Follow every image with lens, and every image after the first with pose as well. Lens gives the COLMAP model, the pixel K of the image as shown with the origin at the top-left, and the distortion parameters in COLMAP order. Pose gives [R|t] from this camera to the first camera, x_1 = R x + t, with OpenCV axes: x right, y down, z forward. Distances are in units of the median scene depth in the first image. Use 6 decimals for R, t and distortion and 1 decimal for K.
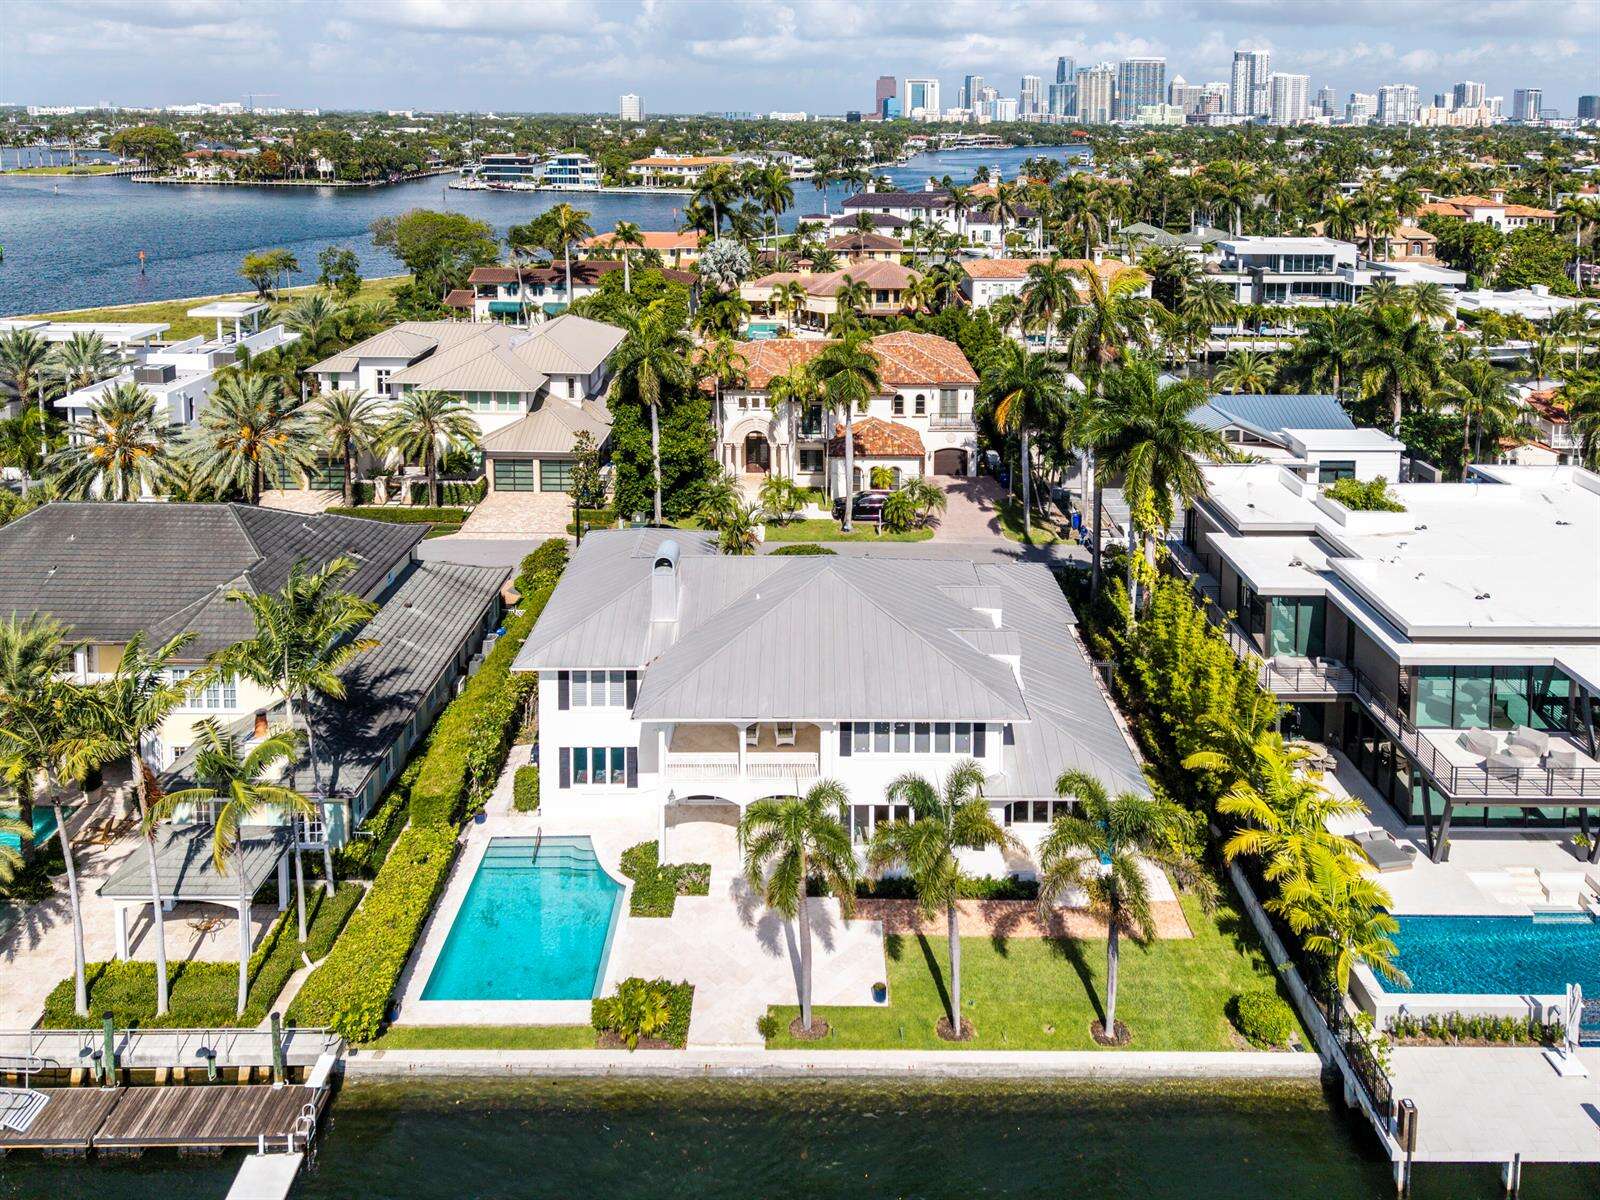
lens RADIAL K [[1197.0, 0, 828.2], [0, 1197.0, 288.7], [0, 0, 1]] dist [0.010653, -0.002322]
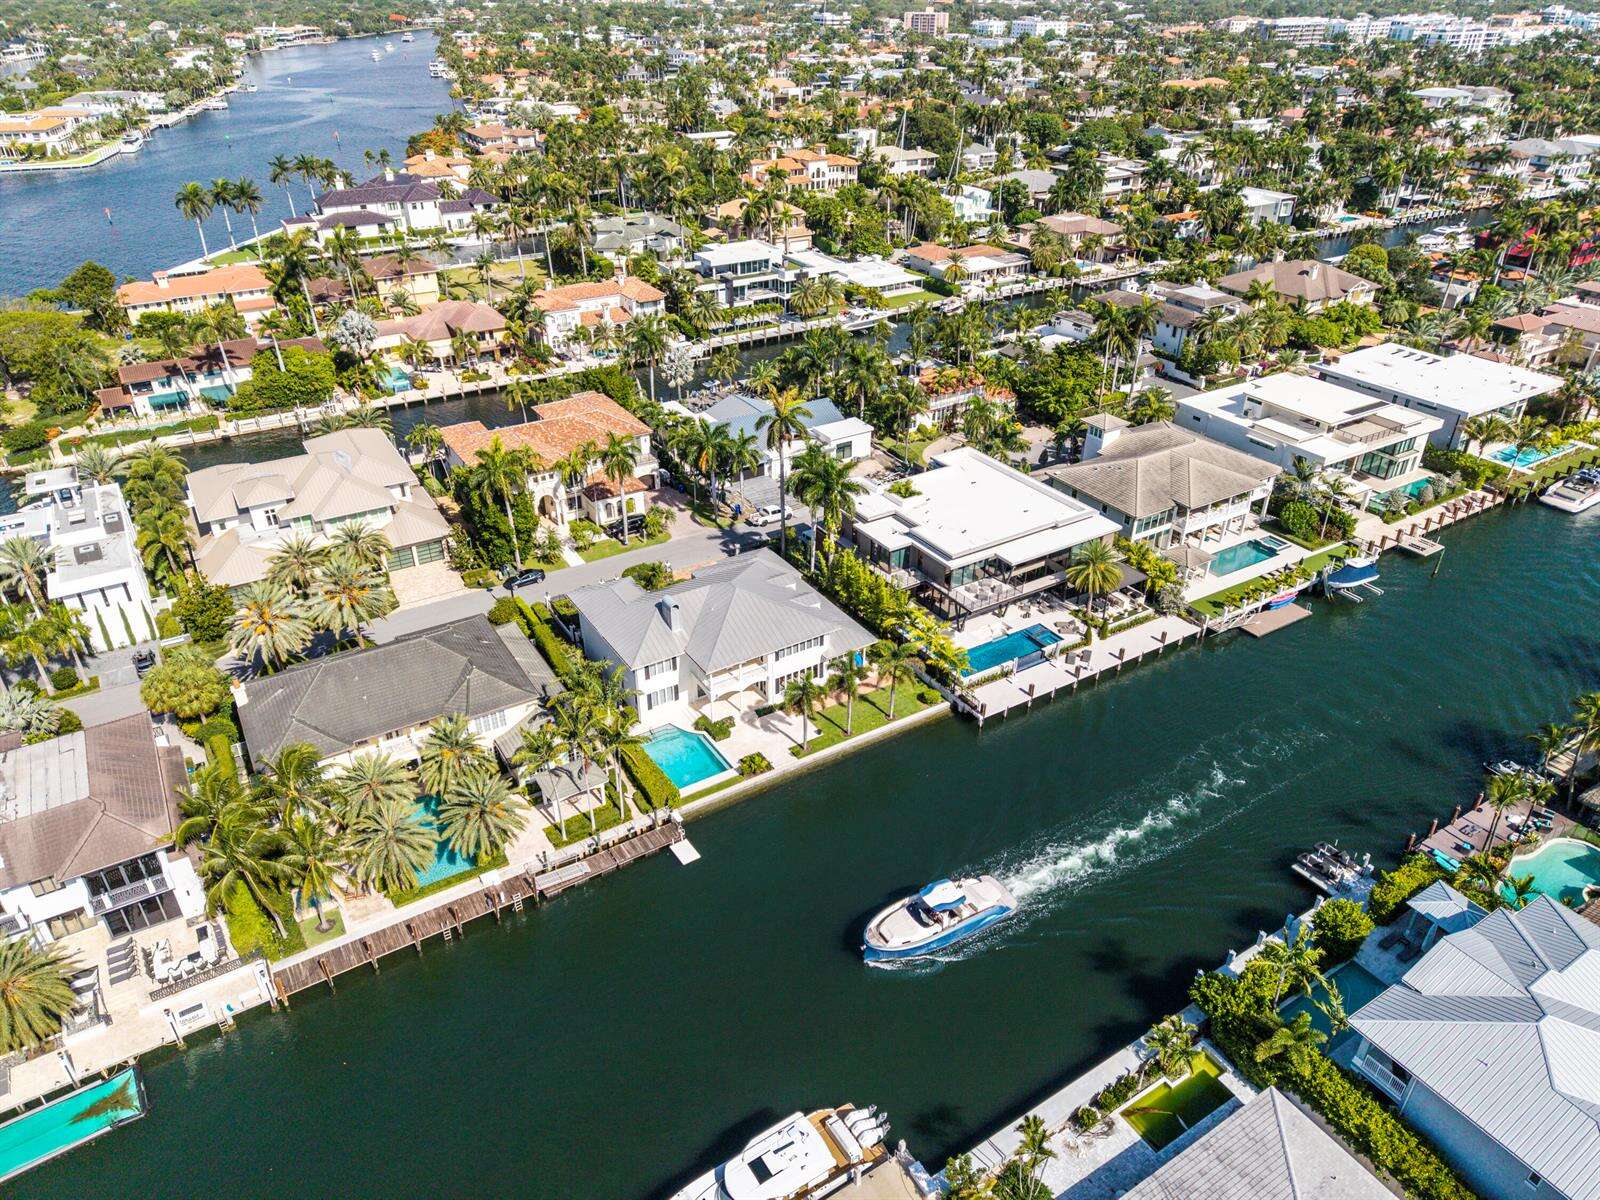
lens RADIAL K [[1043.9, 0, 804.1], [0, 1043.9, 632.2], [0, 0, 1]] dist [0.036744, -0.035823]
pose [[0.852227, -0.285111, 0.438657, -0.434963], [0.078835, 0.898868, 0.431069, -0.298593], [-0.517198, -0.332788, 0.788517, -0.363839]]
